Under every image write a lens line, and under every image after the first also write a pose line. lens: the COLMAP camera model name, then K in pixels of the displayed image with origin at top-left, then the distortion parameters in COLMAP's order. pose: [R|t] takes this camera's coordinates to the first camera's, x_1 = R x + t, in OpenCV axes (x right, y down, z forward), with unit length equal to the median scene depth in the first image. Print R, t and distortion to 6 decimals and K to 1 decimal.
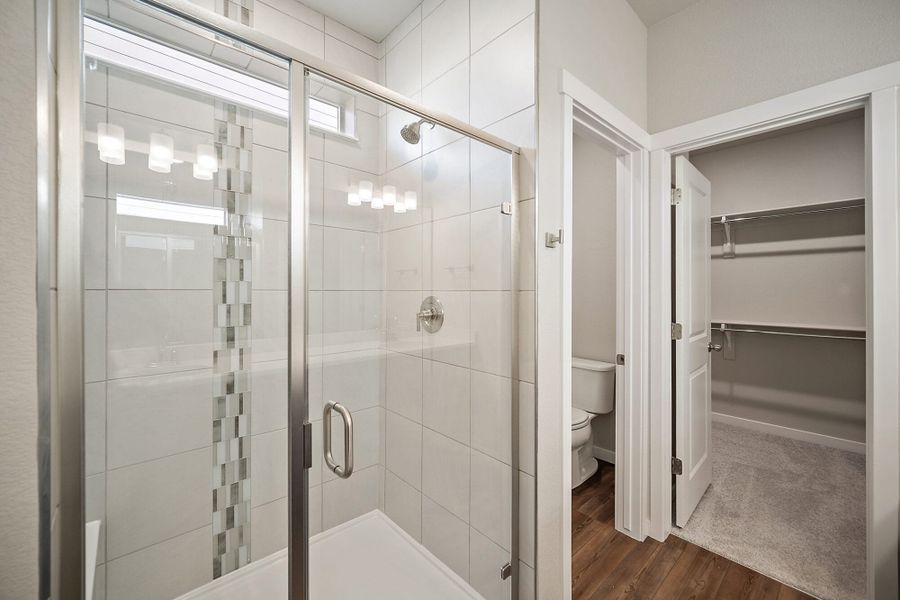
lens RADIAL K [[358.7, 0, 450.5], [0, 358.7, 291.8], [0, 0, 1]] dist [-0.001155, 0.000370]
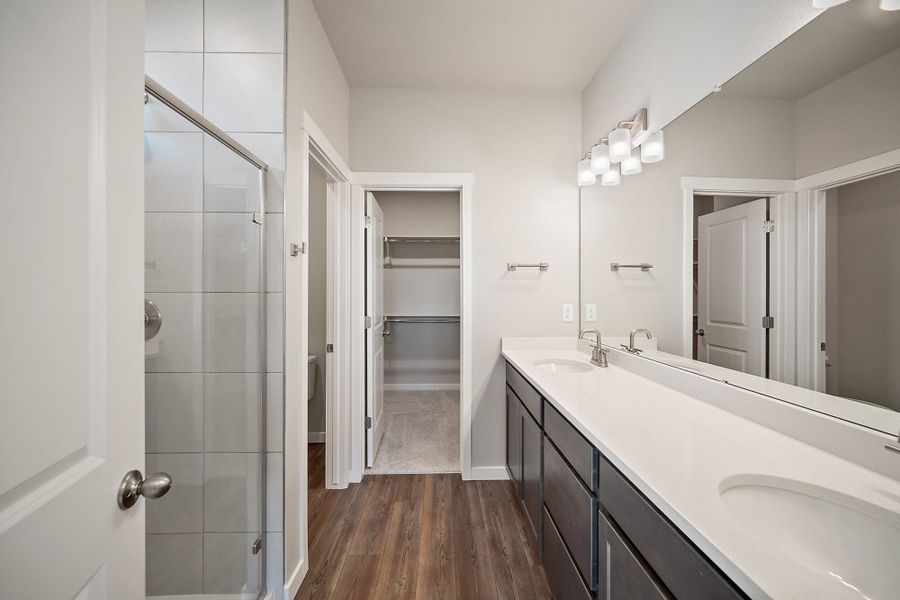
lens RADIAL K [[358.7, 0, 450.5], [0, 358.7, 291.8], [0, 0, 1]] dist [-0.001155, 0.000370]
pose [[0.649954, 0.002702, 0.759968, -0.196146], [-0.001750, 0.999996, -0.002059, -0.003020], [-0.759971, 0.000008, 0.649957, -0.112856]]
